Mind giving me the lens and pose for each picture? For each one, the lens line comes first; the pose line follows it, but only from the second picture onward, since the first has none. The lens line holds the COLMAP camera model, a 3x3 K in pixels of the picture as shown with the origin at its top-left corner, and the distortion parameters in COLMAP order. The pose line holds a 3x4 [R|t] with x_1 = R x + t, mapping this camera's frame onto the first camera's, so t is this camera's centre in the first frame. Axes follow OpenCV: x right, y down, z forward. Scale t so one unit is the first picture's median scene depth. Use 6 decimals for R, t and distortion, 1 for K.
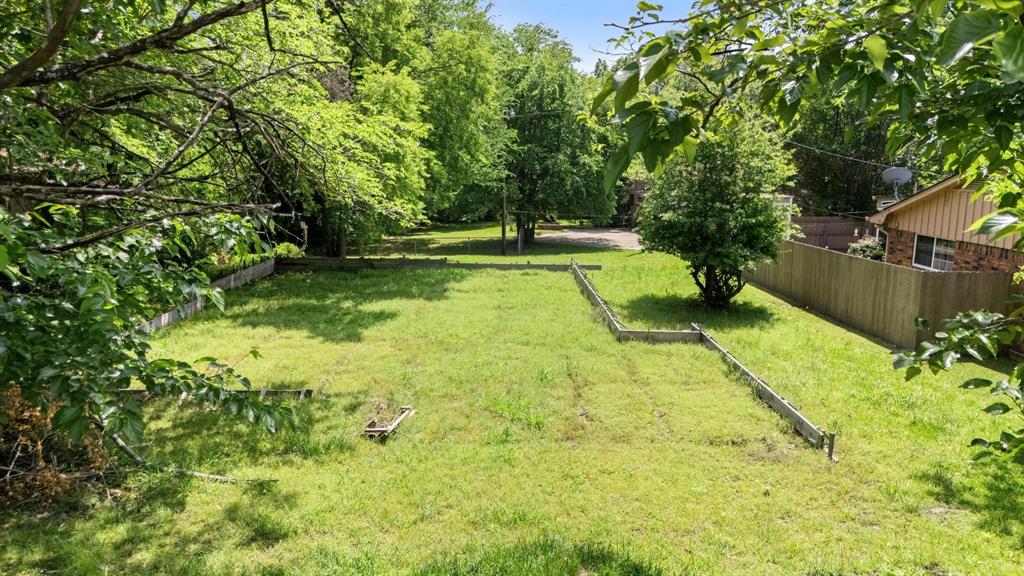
lens RADIAL K [[745.6, 0, 515.7], [0, 745.6, 292.2], [0, 0, 1]] dist [0.073370, -0.060592]
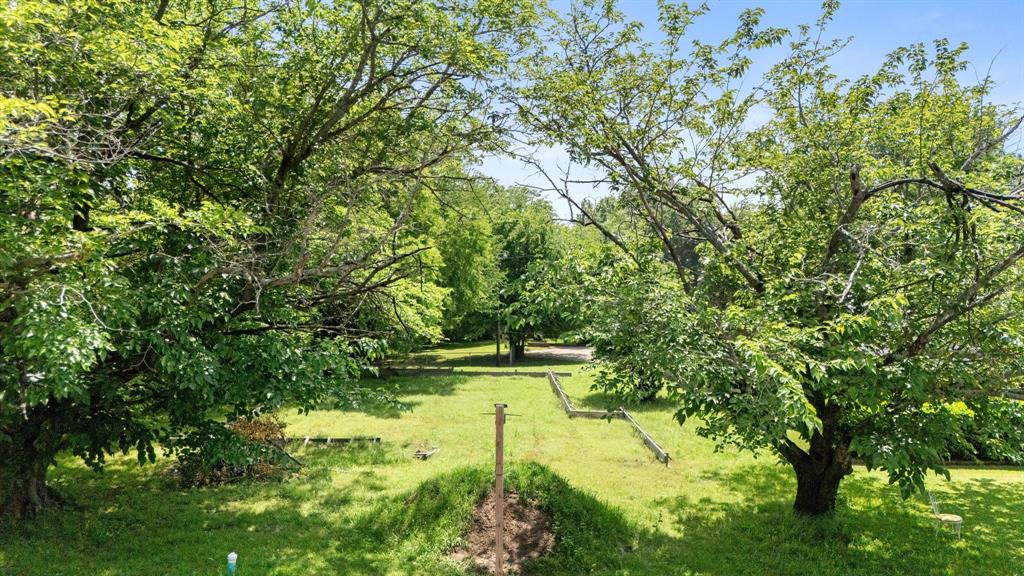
lens RADIAL K [[745.6, 0, 515.7], [0, 745.6, 292.2], [0, 0, 1]] dist [0.073370, -0.060592]
pose [[0.999995, -0.003059, 0.001063, 0.018238], [0.003188, 0.987332, -0.158637, 0.036291], [-0.000565, 0.158640, 0.987336, -0.362908]]
